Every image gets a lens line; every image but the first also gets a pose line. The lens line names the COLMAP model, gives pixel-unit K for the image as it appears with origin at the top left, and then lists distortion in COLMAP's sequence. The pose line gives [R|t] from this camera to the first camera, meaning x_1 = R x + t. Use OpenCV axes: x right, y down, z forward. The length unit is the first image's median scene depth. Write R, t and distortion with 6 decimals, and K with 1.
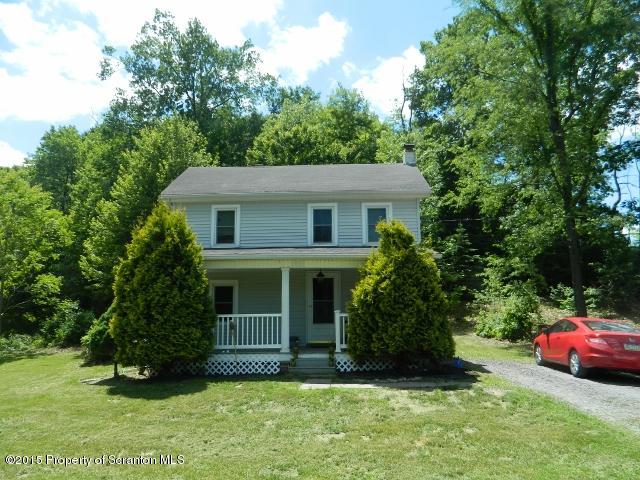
lens RADIAL K [[495.3, 0, 318.1], [0, 495.3, 237.2], [0, 0, 1]] dist [0.030098, -0.002193]
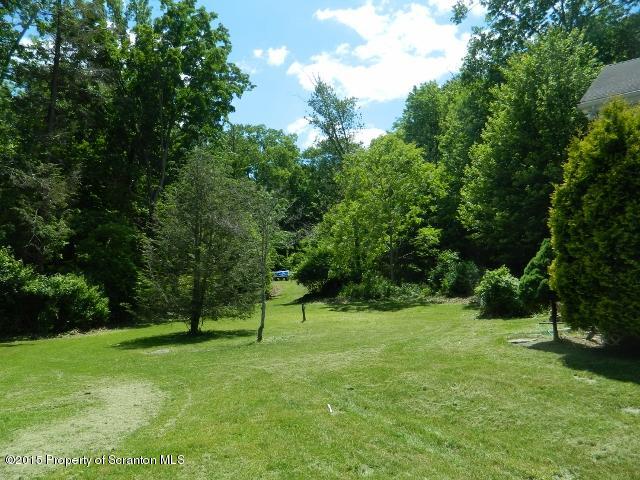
lens RADIAL K [[495.8, 0, 318.7], [0, 495.8, 260.2], [0, 0, 1]] dist [0.081401, -0.000899]
pose [[0.771345, -0.013106, -0.636283, -0.161398], [0.103095, 0.989156, 0.104605, 0.032714], [0.628012, -0.146284, 0.764331, 0.163154]]
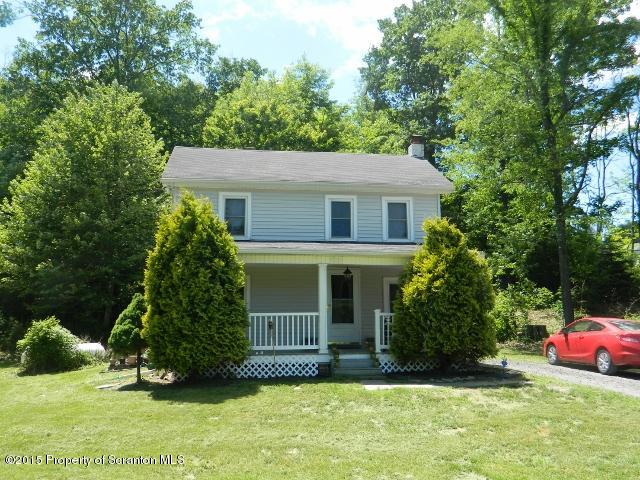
lens RADIAL K [[561.6, 0, 320.4], [0, 561.6, 237.0], [0, 0, 1]] dist [0.042753, 0.004066]
pose [[0.985381, 0.026372, 0.168311, -0.221984], [-0.029012, 0.999491, 0.013245, -0.002815], [-0.167876, -0.017934, 0.985645, -0.043548]]
